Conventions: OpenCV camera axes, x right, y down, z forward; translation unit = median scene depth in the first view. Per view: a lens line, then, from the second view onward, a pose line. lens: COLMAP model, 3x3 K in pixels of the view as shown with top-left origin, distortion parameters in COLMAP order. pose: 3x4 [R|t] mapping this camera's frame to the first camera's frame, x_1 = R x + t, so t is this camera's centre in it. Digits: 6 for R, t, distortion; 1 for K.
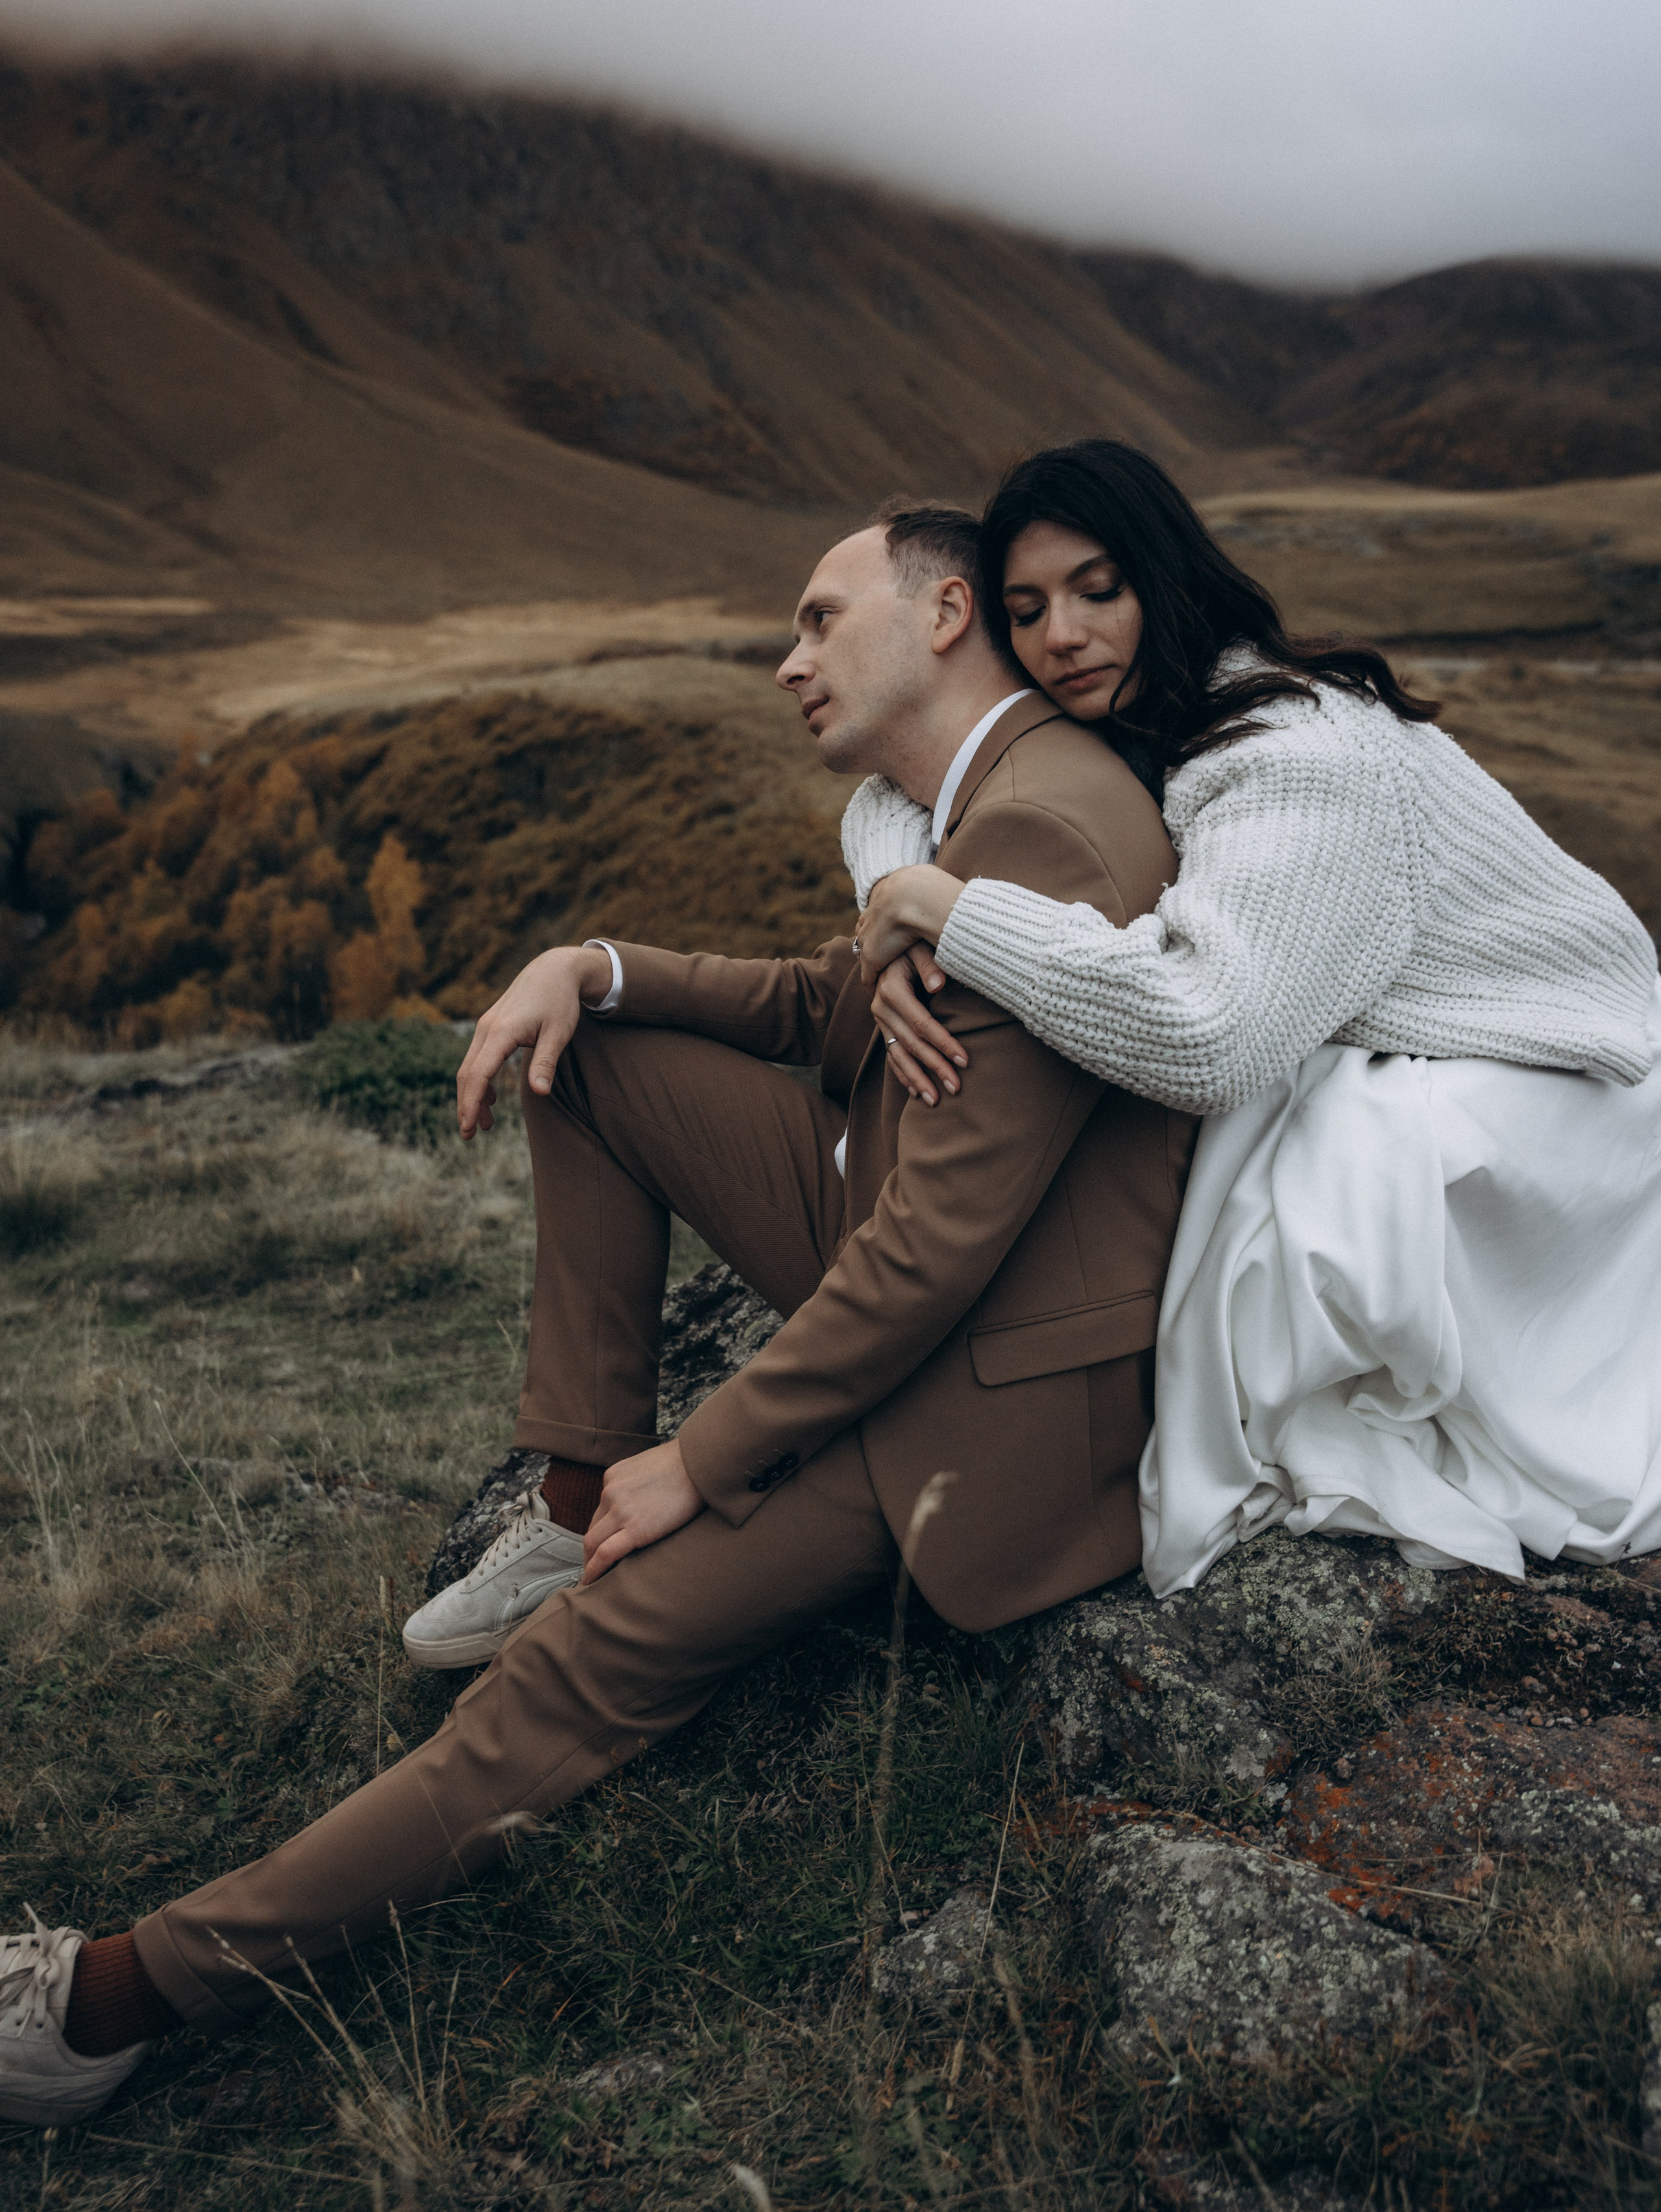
lens RADIAL K [[2079.5, 0, 843.1], [0, 2079.5, 1083.3], [0, 0, 1]] dist [-0.036093, 0.000000]
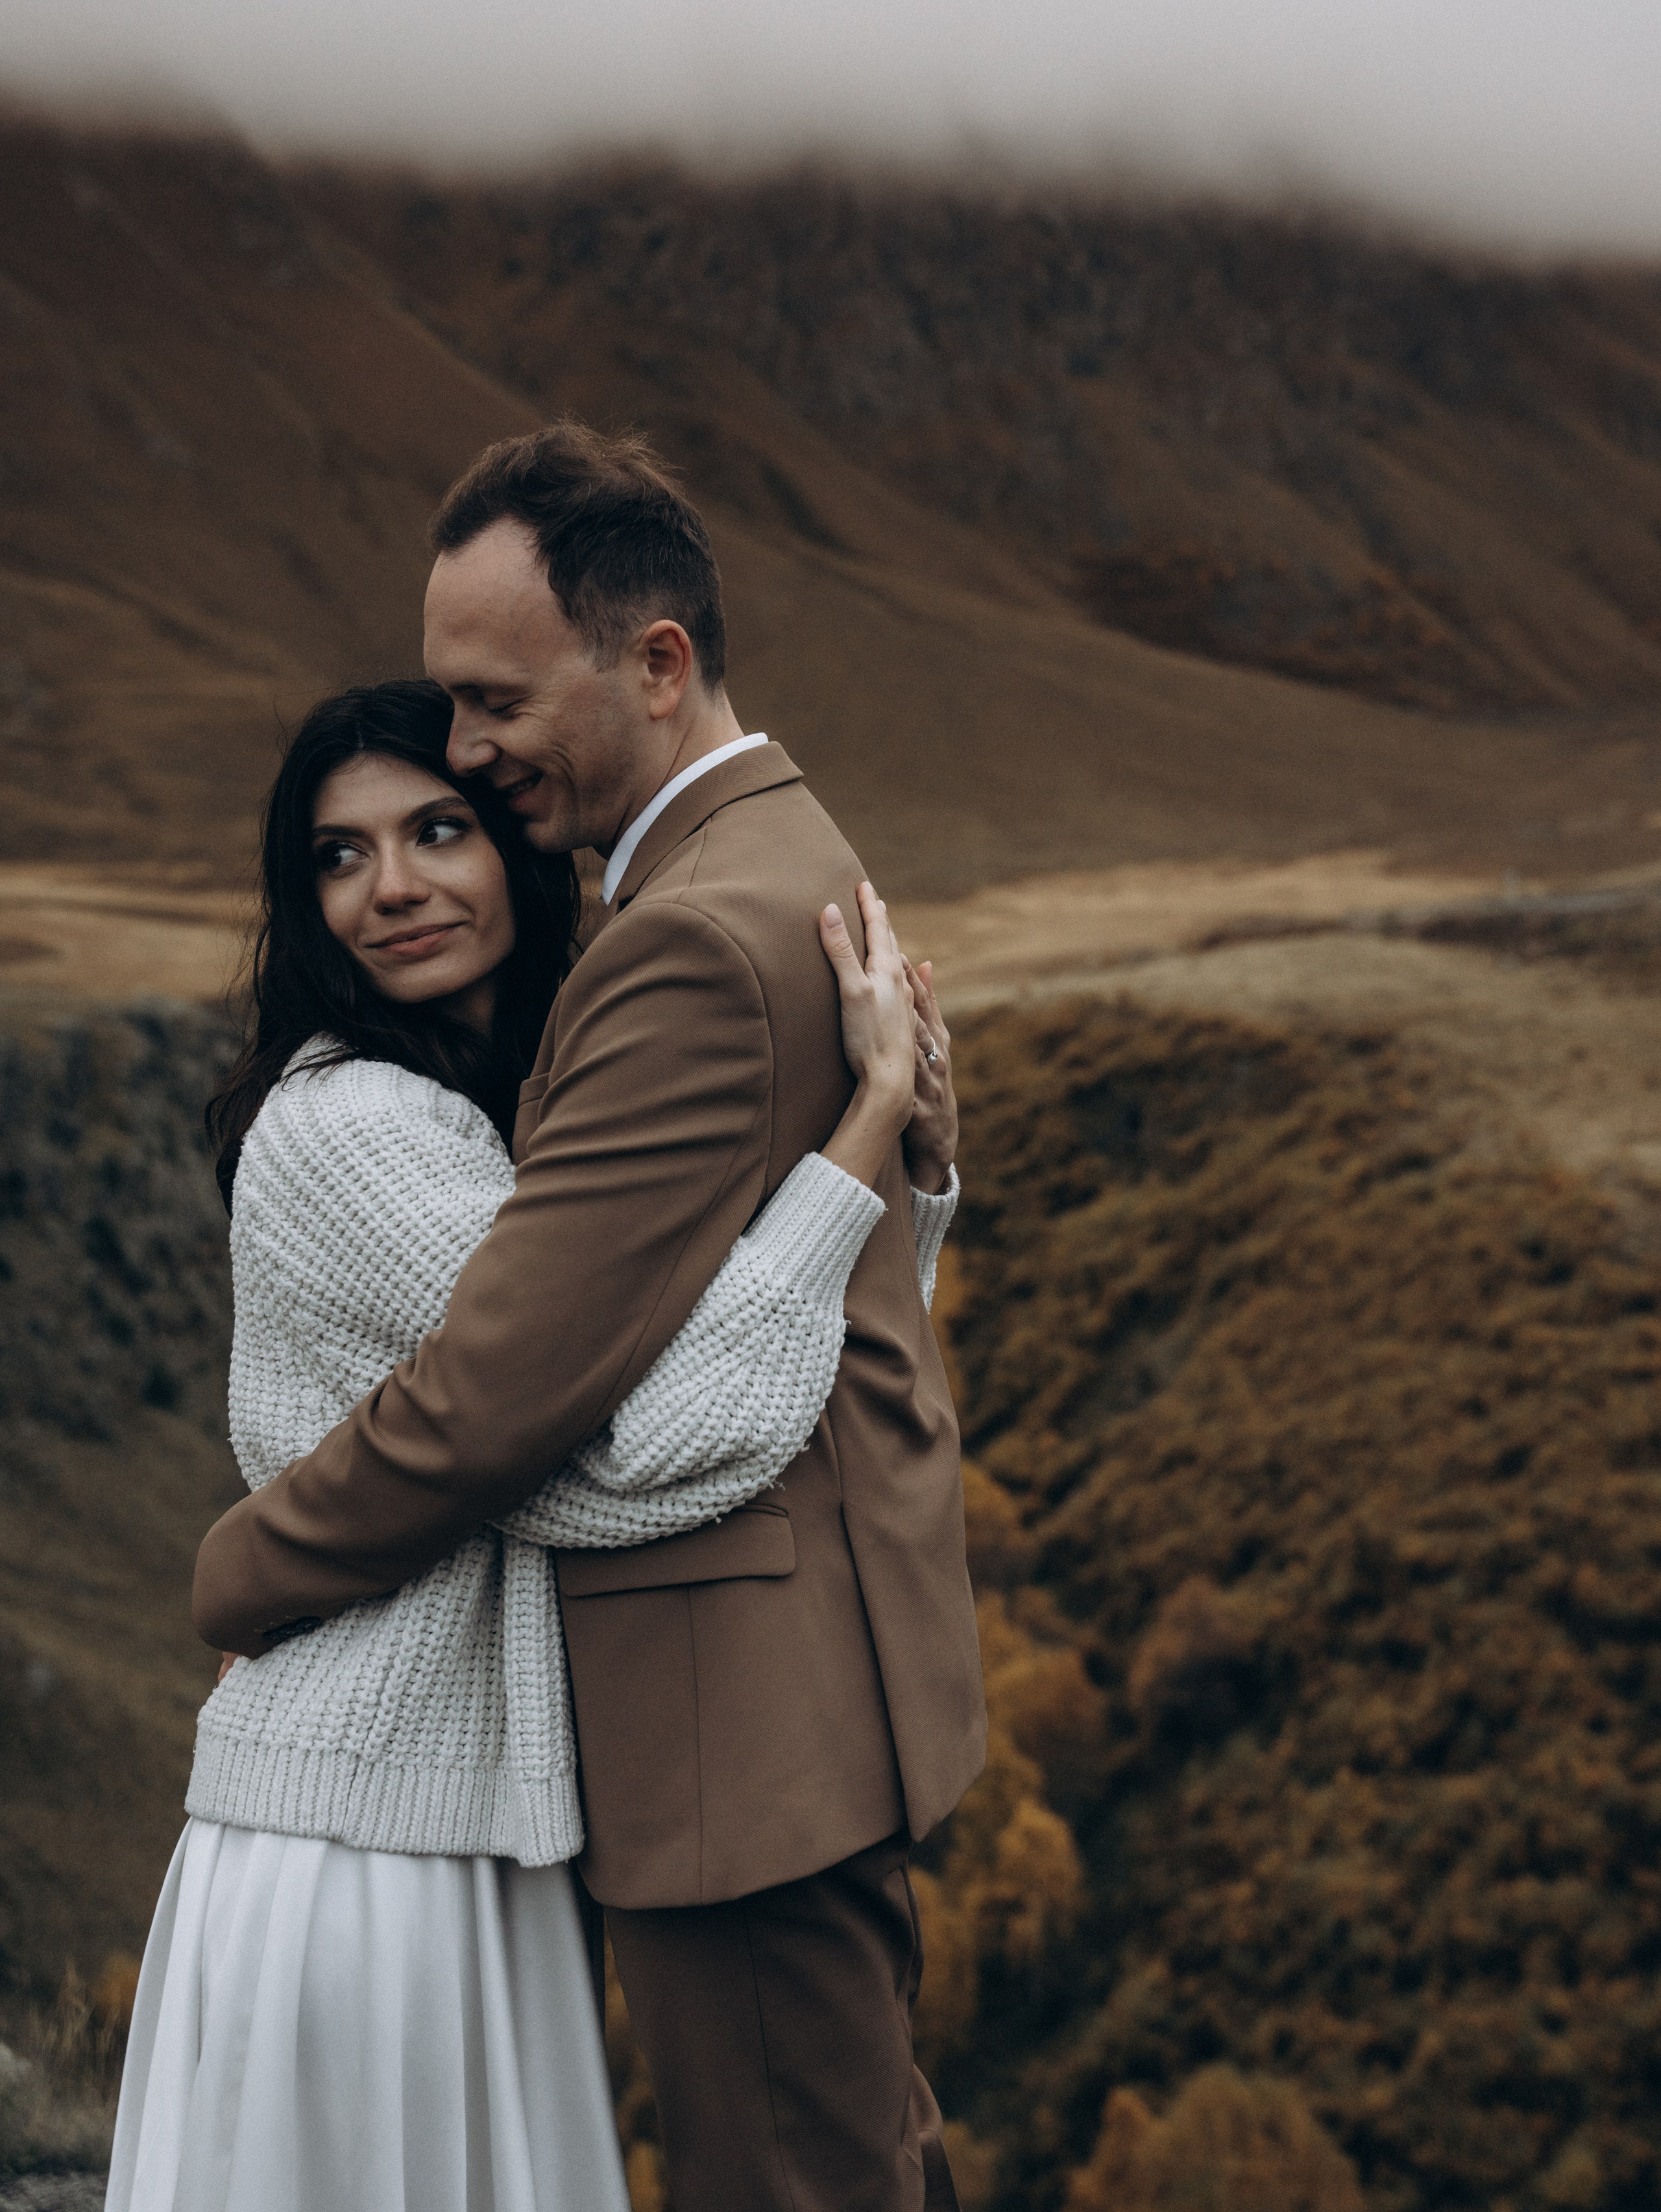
lens RADIAL K [[2704.9, 0, 829.5], [0, 2704.9, 1109.7], [0, 0, 1]] dist [-0.110735, 0.000000]
pose [[0.971491, -0.020248, -0.236210, -0.032736], [-0.013440, 0.990040, -0.140146, -0.024614], [0.236695, 0.139325, 0.961542, 0.126181]]
